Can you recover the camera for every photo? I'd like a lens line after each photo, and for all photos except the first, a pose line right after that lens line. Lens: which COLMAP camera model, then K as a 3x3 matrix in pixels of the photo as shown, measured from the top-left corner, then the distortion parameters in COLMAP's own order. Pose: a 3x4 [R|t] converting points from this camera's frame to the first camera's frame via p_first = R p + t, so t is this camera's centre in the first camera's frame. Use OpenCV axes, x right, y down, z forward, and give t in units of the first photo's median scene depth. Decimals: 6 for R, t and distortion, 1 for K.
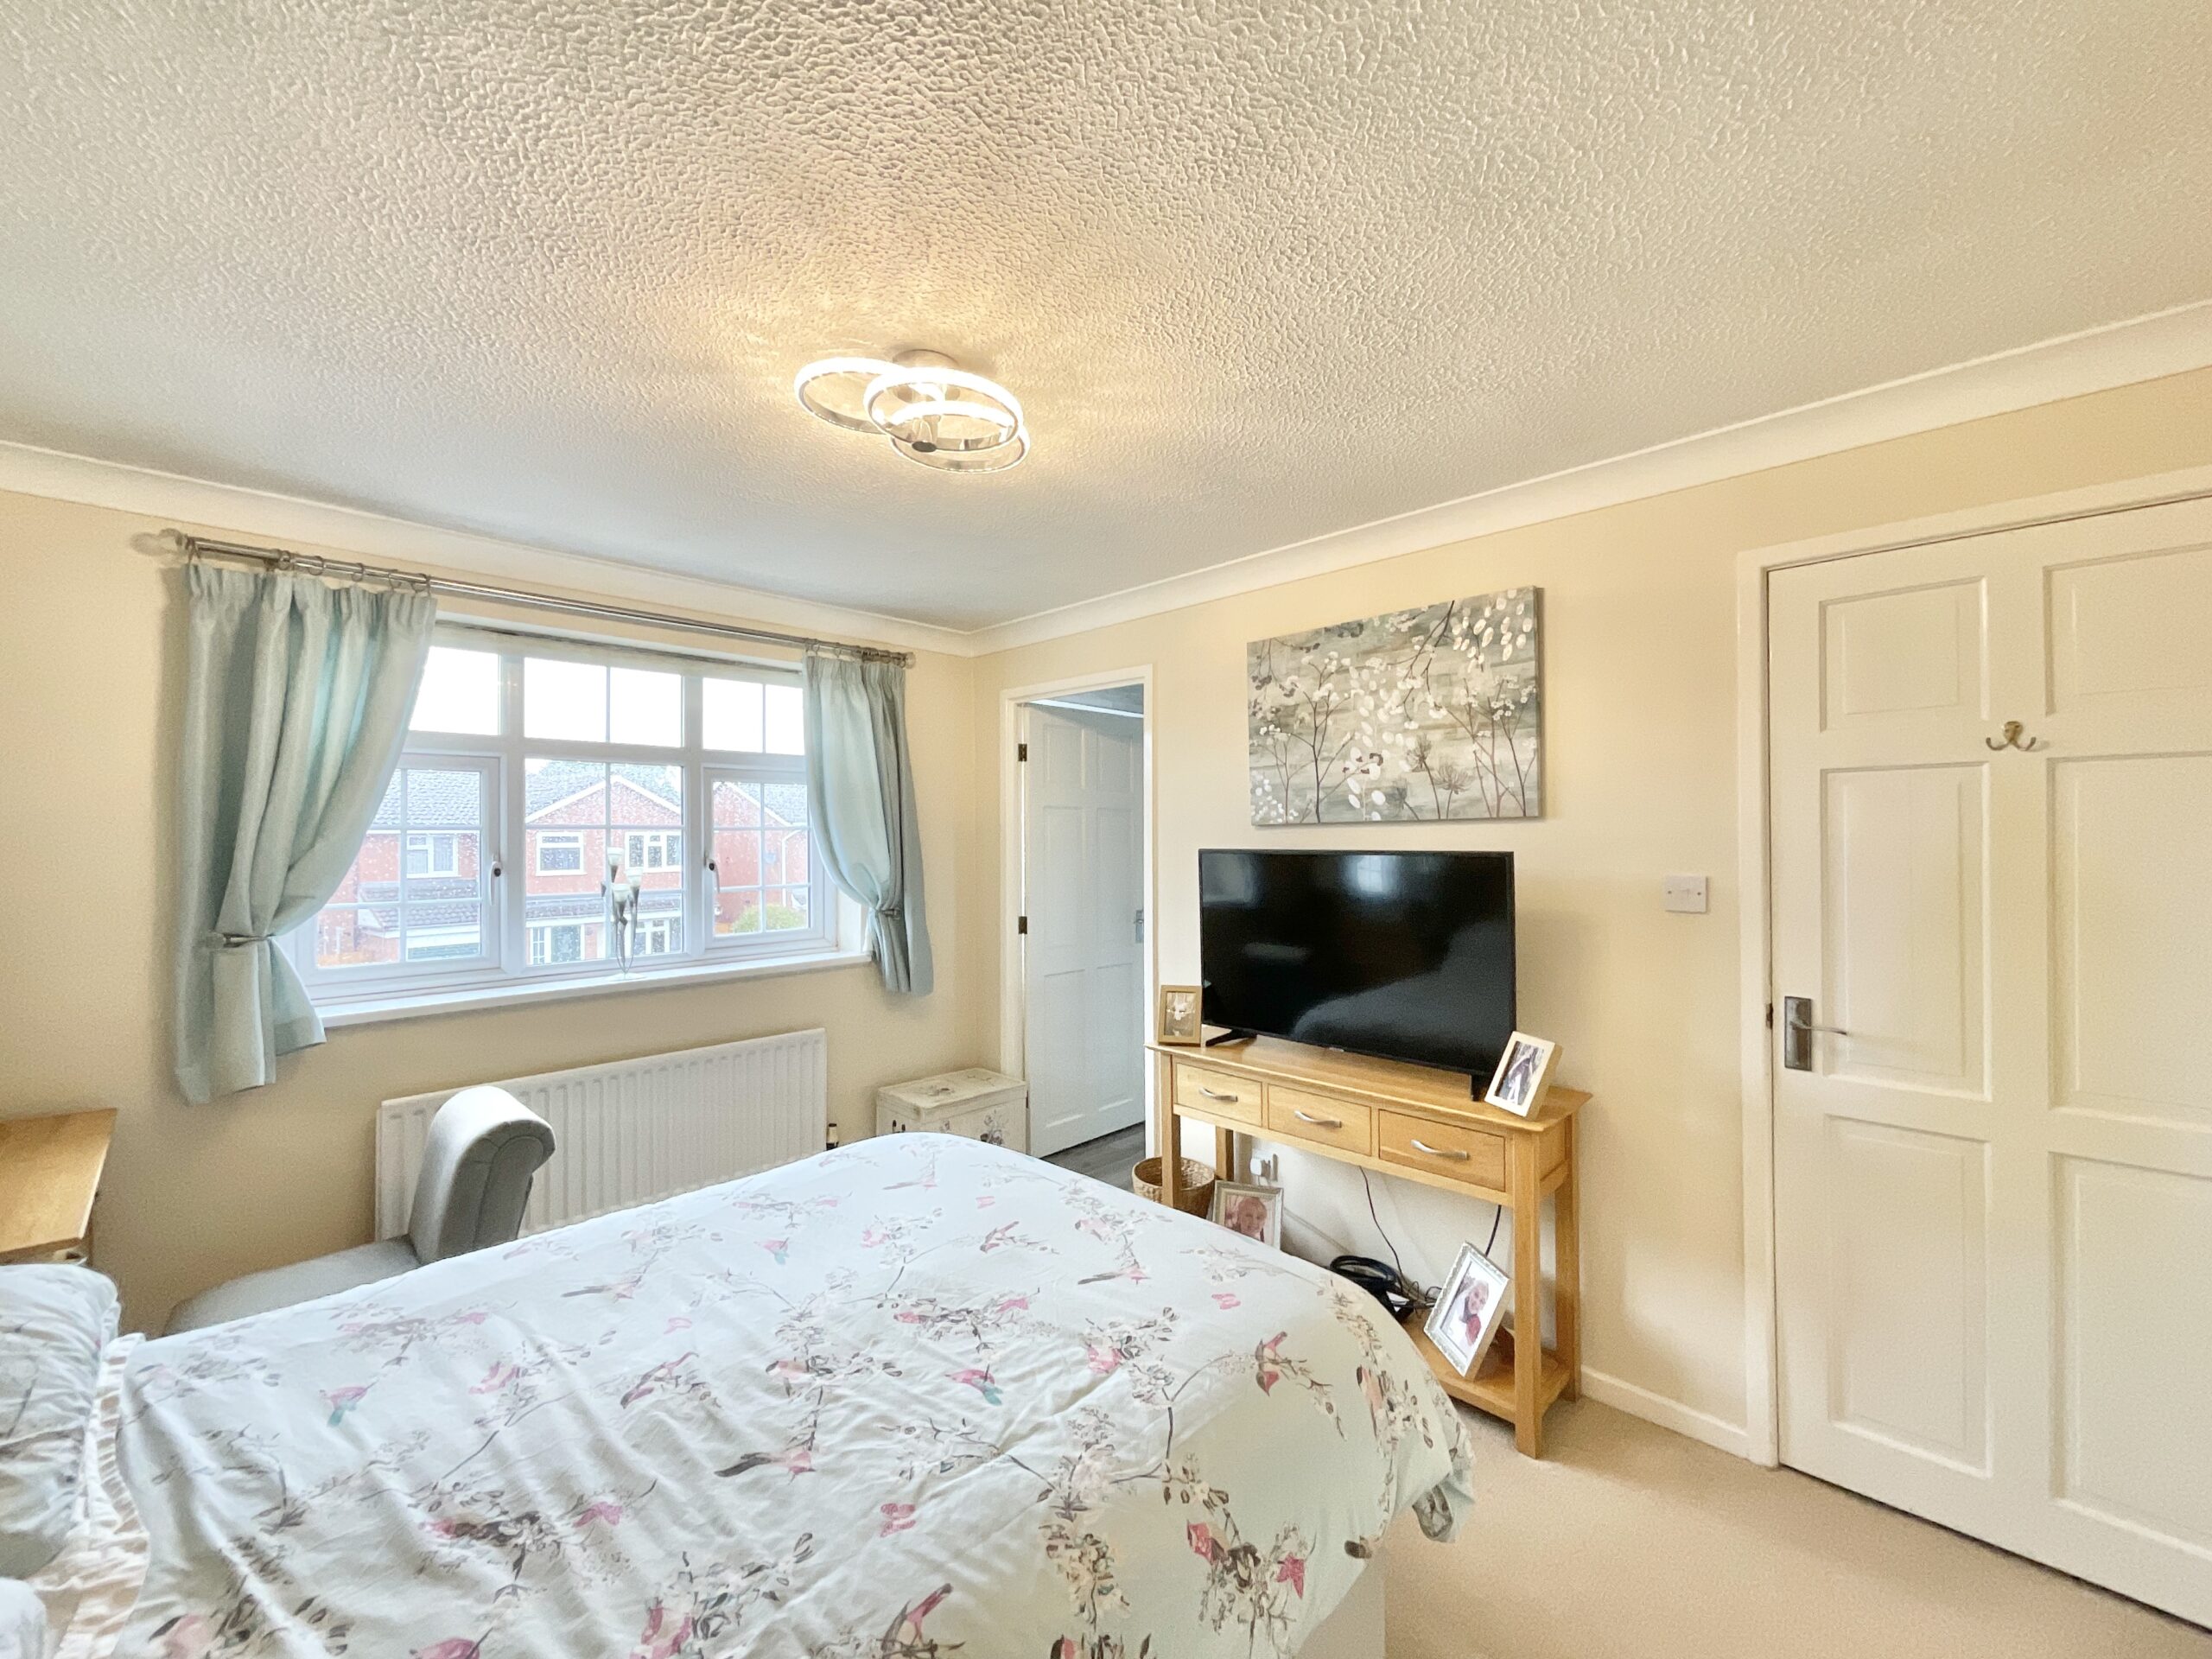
lens RADIAL K [[897.6, 0, 1109.1], [0, 897.6, 831.8], [0, 0, 1]] dist [-0.002168, 0.002357]
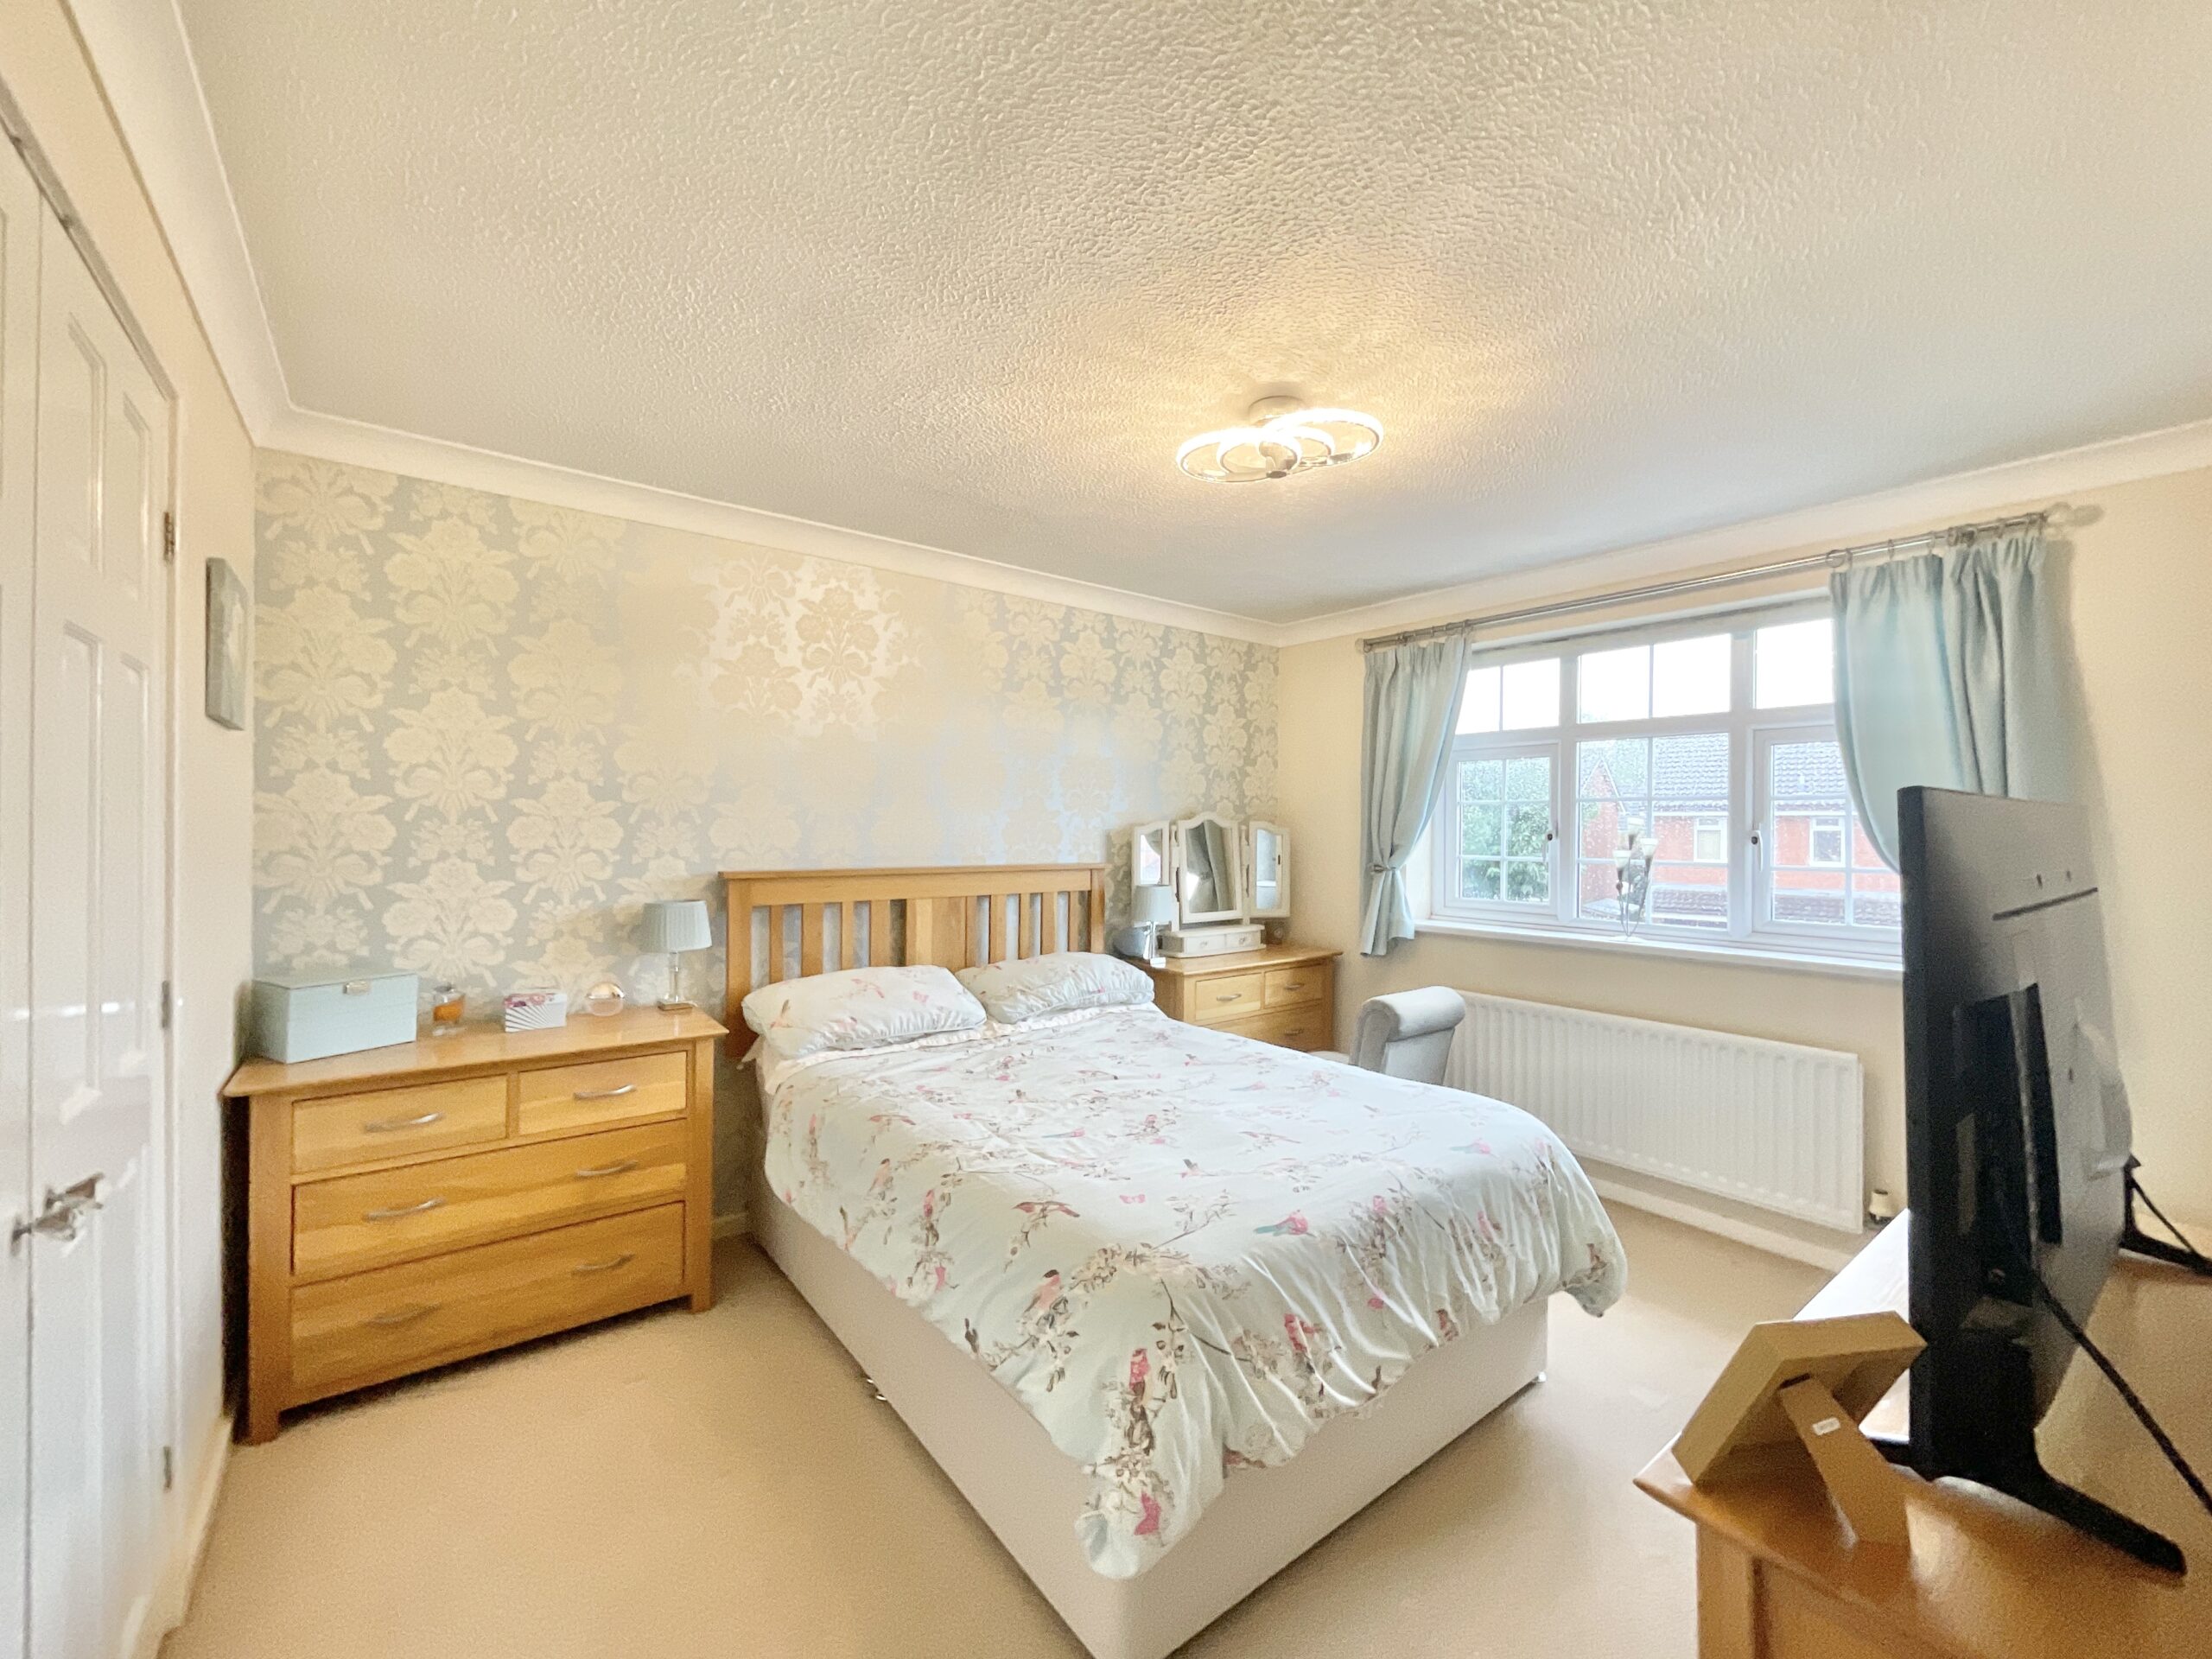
lens RADIAL K [[897.6, 0, 1102.3], [0, 897.6, 820.1], [0, 0, 1]] dist [-0.002168, 0.002357]
pose [[-0.137544, -0.004456, -0.990486, 0.784731], [-0.004169, 0.999984, -0.003920, 0.036822], [0.990487, 0.003590, -0.137560, 0.705529]]
